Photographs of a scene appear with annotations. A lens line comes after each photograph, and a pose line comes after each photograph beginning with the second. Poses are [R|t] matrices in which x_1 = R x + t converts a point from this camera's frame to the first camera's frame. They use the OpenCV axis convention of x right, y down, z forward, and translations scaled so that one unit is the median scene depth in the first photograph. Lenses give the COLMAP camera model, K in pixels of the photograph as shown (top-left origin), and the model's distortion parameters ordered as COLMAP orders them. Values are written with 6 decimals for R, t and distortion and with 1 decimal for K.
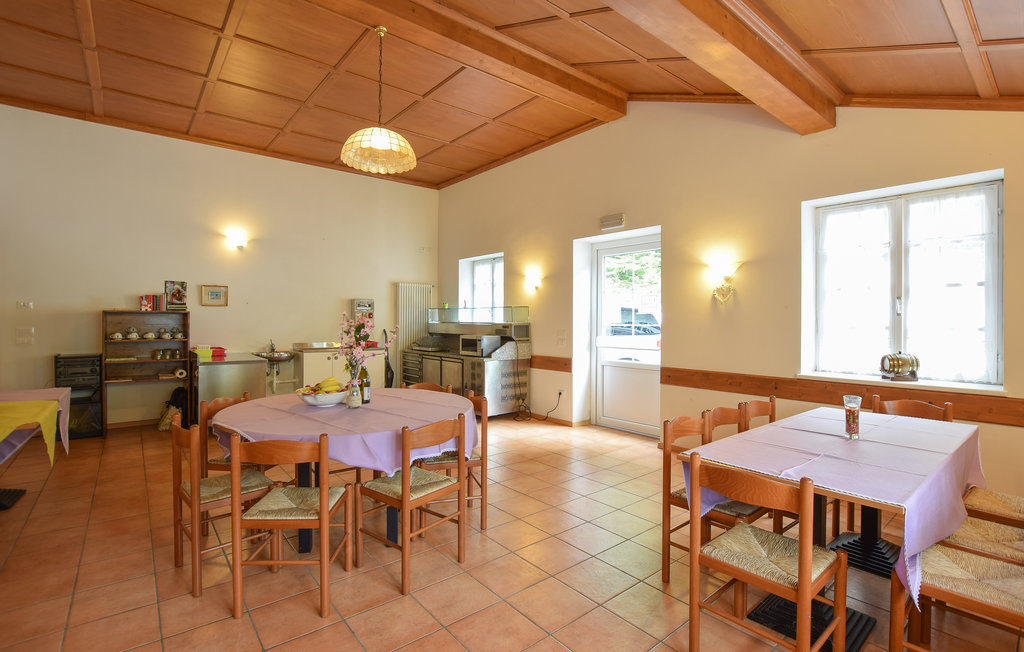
lens RADIAL K [[475.5, 0, 515.5], [0, 475.5, 317.3], [0, 0, 1]] dist [-0.026257, 0.002303]
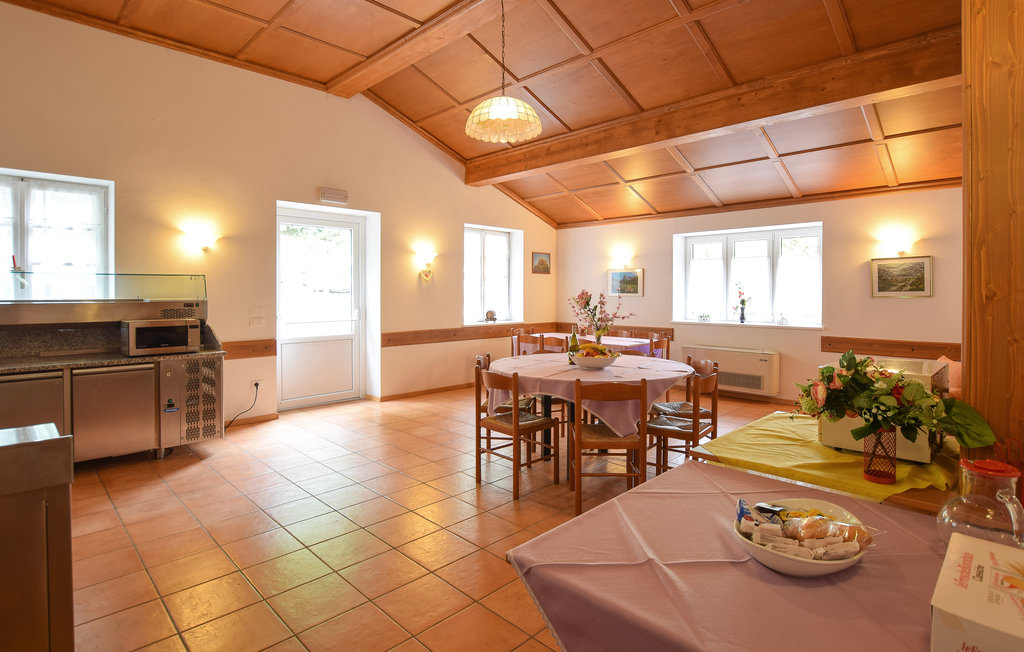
lens RADIAL K [[512.1, 0, 474.0], [0, 512.1, 298.4], [0, 0, 1]] dist [0.000152, 0.000054]
pose [[-0.050019, -0.014657, 0.998641, -0.806814], [-0.002576, 0.999891, 0.014546, -0.000819], [-0.998745, -0.001845, -0.050052, 0.681612]]
